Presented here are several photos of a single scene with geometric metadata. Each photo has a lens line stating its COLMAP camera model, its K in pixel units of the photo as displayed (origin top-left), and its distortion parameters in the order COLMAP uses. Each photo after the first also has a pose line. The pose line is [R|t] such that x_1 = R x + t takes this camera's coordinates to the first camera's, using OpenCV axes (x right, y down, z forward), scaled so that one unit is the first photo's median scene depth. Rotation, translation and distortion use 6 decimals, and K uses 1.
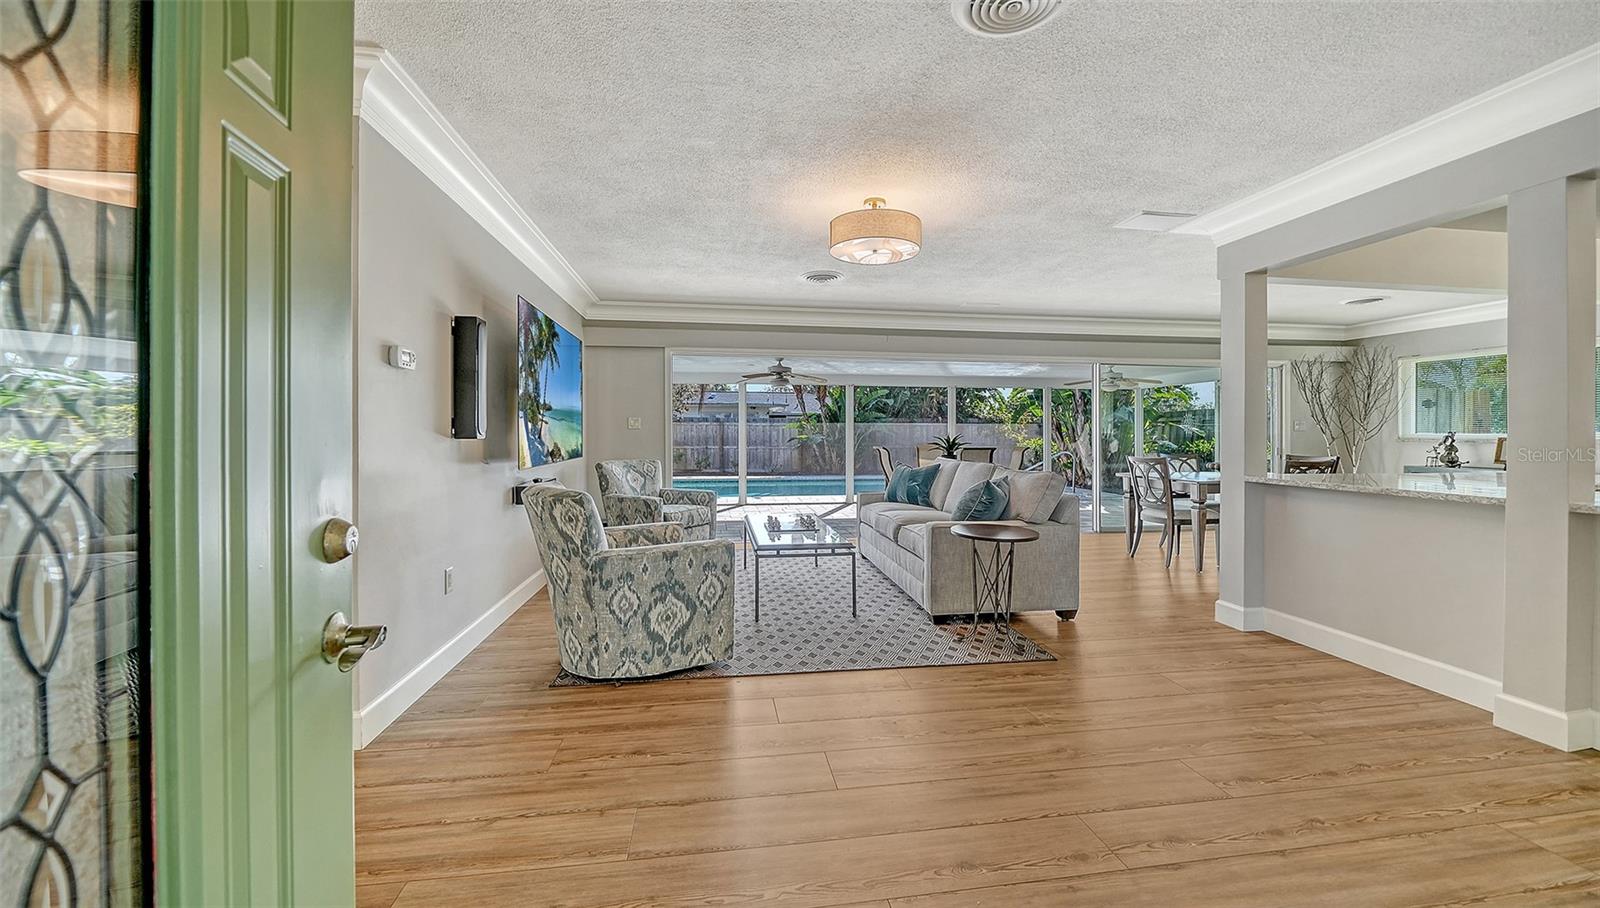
lens RADIAL K [[580.5, 0, 799.4], [0, 580.5, 433.0], [0, 0, 1]] dist [0.000857, 0.000011]
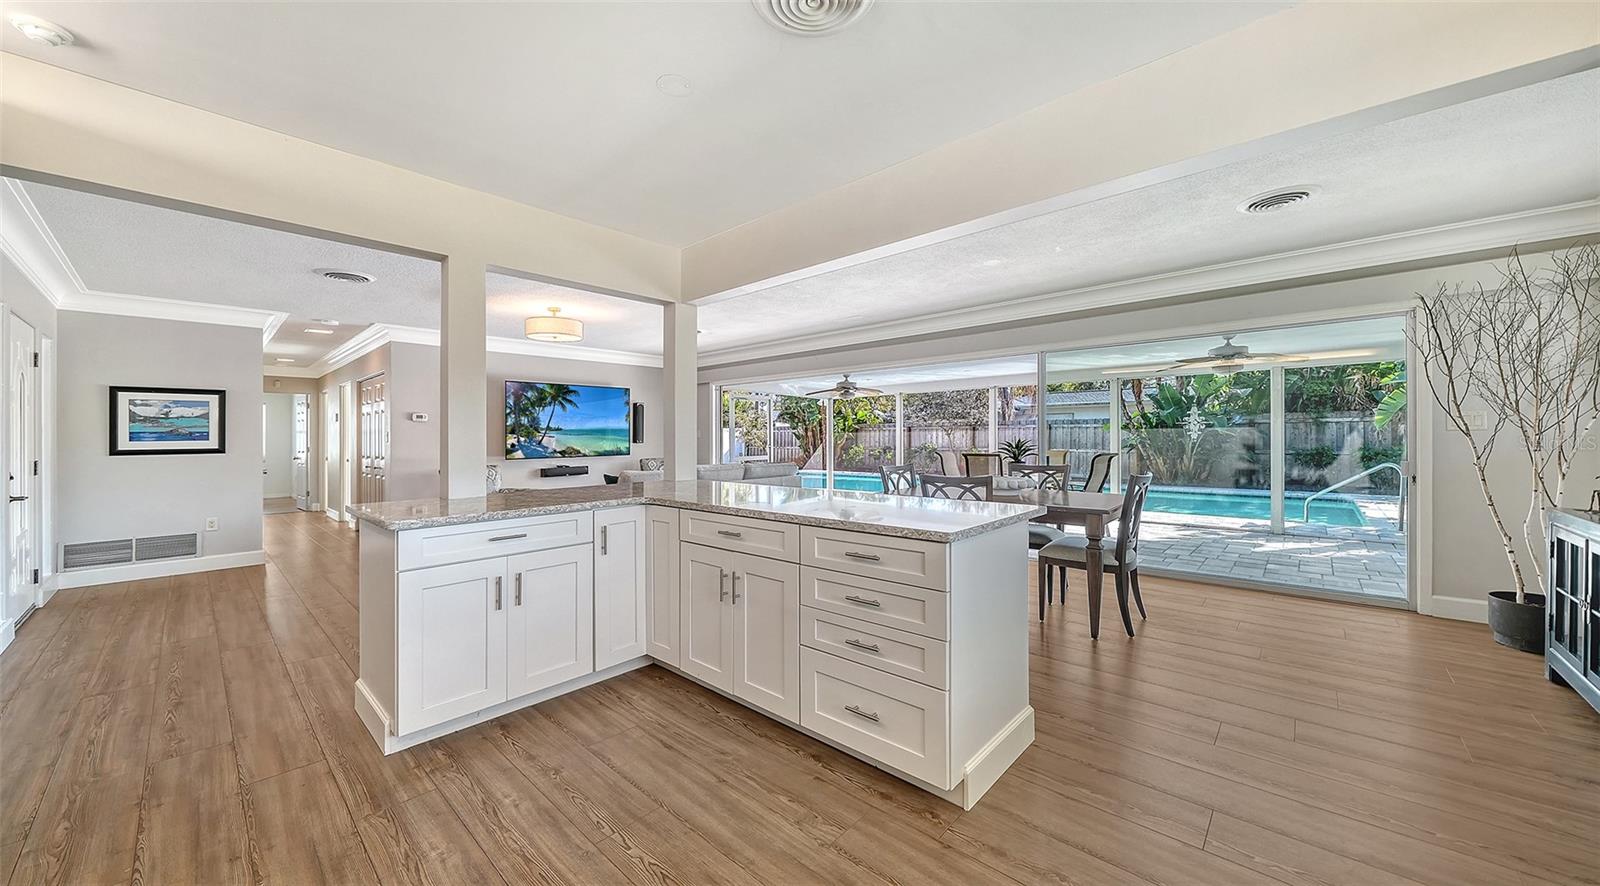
lens RADIAL K [[557.2, 0, 800.0], [0, 557.2, 443.0], [0, 0, 1]] dist [0.000971, 0.000003]
pose [[0.627764, 0.004516, -0.778390, 1.701123], [0.008370, 0.999886, 0.012552, -0.015909], [0.778358, -0.014394, 0.627655, 0.485344]]
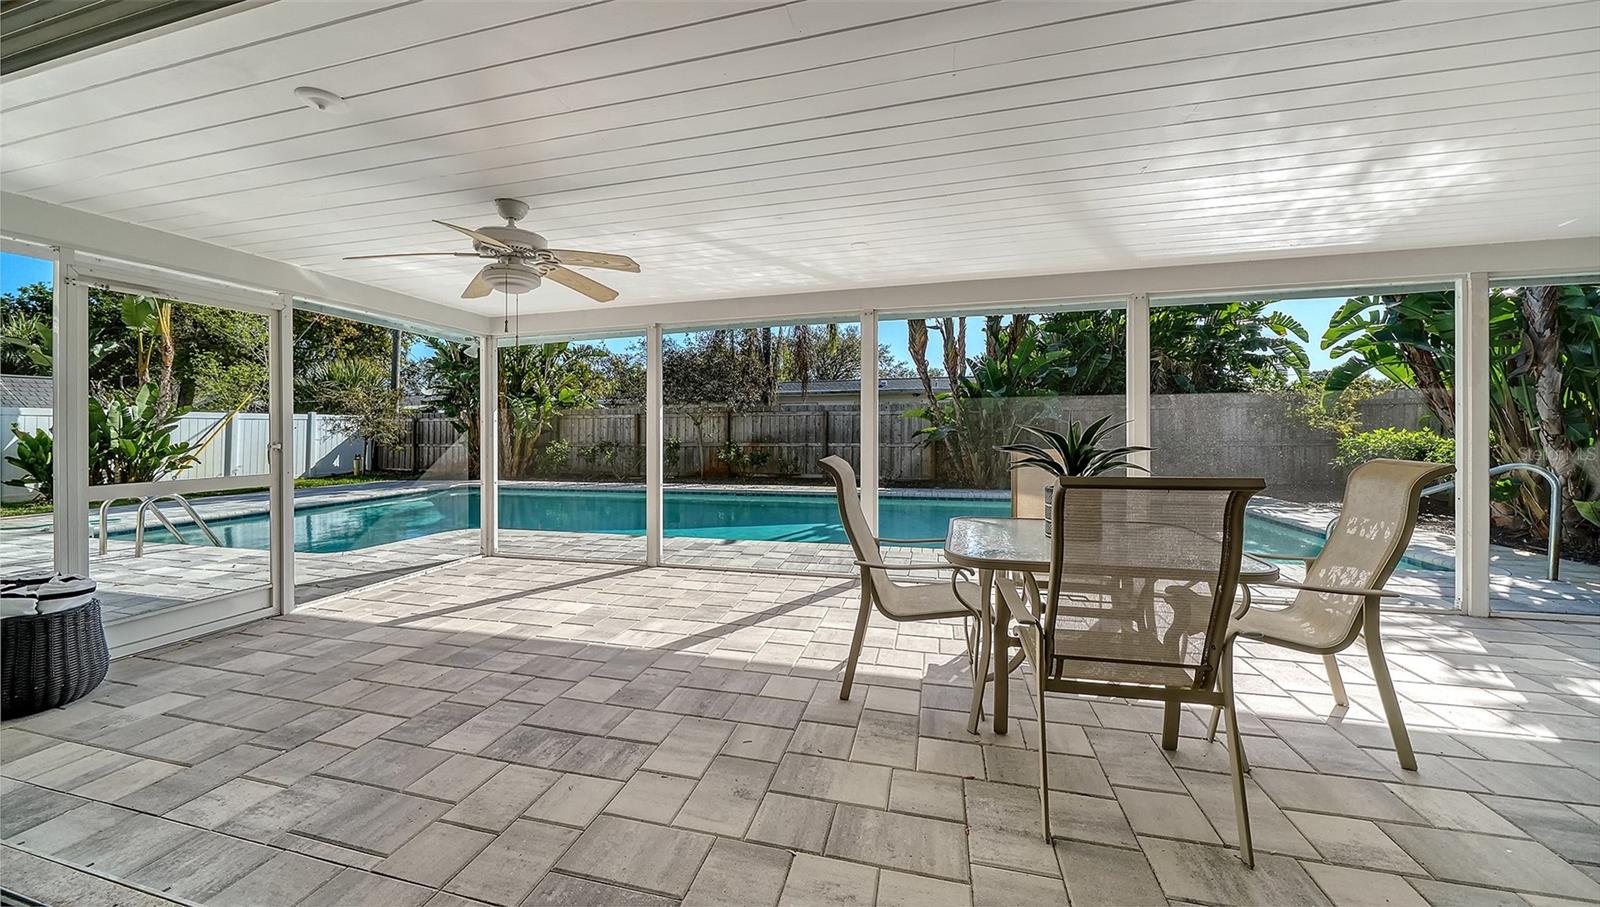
lens RADIAL K [[563.7, 0, 788.1], [0, 563.7, 422.0], [0, 0, 1]] dist [-0.012473, 0.000031]
pose [[0.917818, -0.012868, -0.396792, 0.567458], [0.008462, 0.999882, -0.012853, 0.021163], [0.396910, 0.008439, 0.917819, 1.640750]]
